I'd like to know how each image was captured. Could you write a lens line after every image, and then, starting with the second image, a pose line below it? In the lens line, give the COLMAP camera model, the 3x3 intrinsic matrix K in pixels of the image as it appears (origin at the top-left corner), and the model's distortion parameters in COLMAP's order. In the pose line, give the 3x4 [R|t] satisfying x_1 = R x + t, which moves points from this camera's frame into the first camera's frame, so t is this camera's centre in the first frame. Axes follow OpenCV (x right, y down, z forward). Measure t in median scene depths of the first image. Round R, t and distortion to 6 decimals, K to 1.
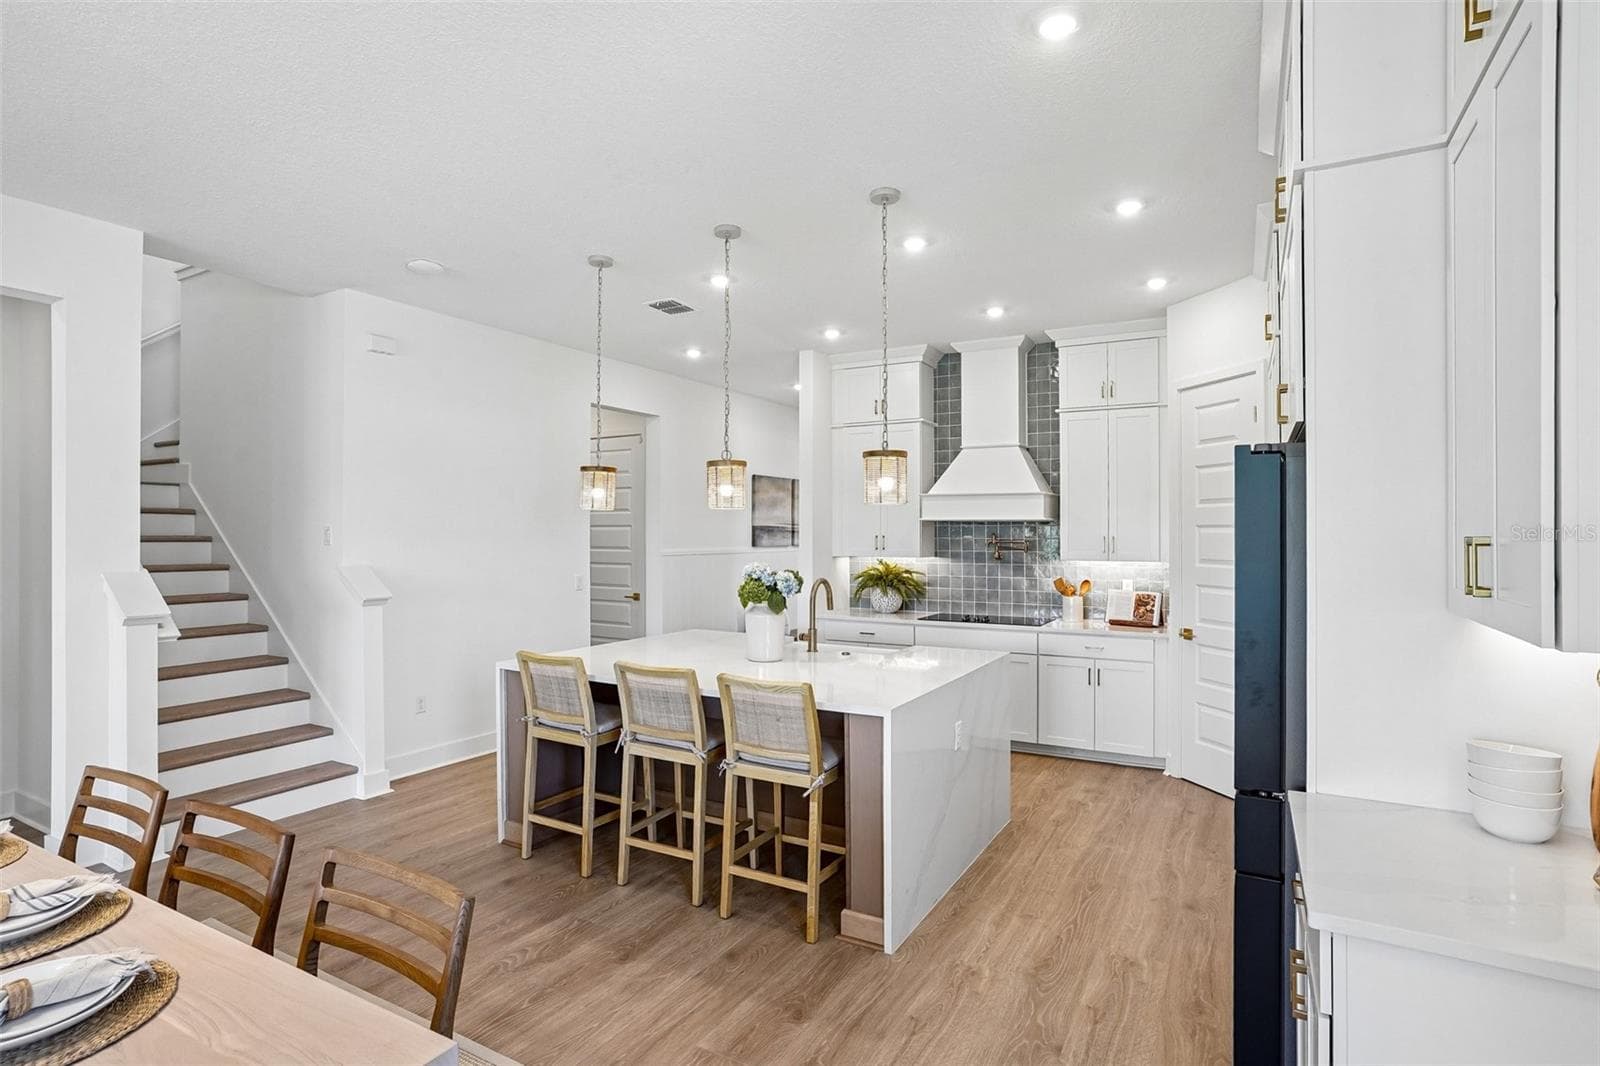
lens RADIAL K [[791.1, 0, 786.3], [0, 791.1, 530.2], [0, 0, 1]] dist [-0.041592, 0.000522]
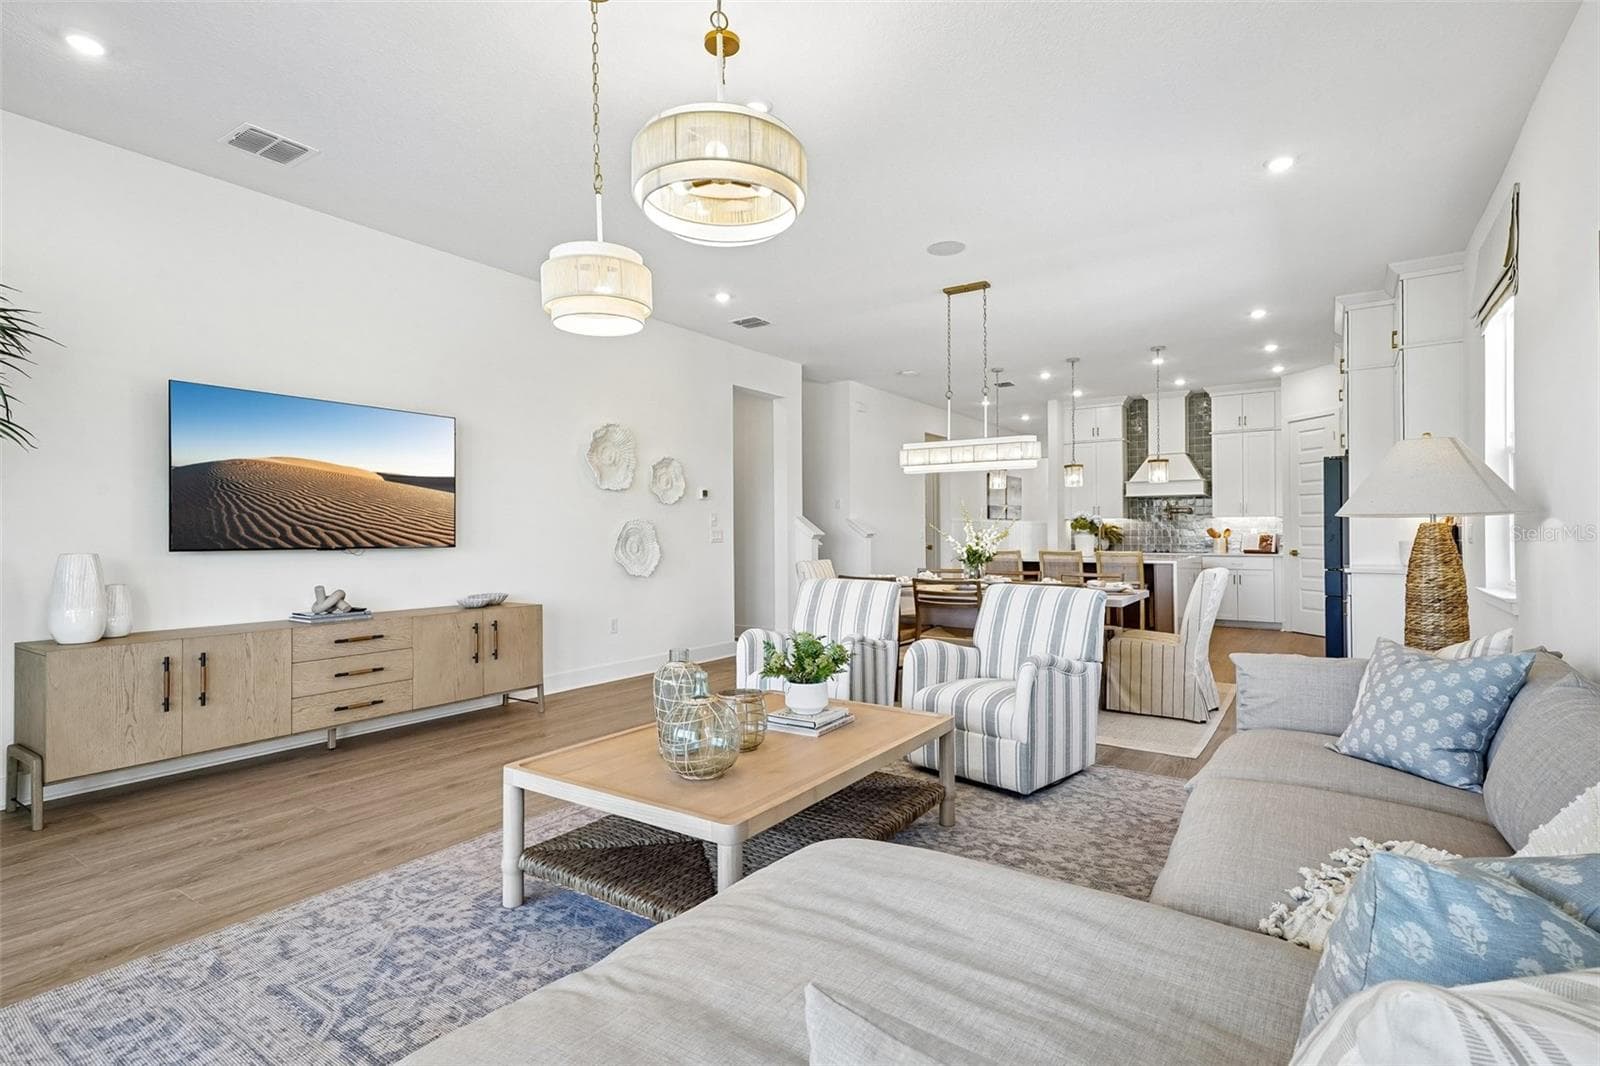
lens RADIAL K [[743.7, 0, 782.1], [0, 743.7, 530.2], [0, 0, 1]] dist [0.012709, -0.000016]
pose [[0.995178, -0.006137, -0.097898, -0.477853], [0.006273, 0.999980, 0.001079, 0.062015], [0.097889, -0.001688, 0.995196, -0.811033]]
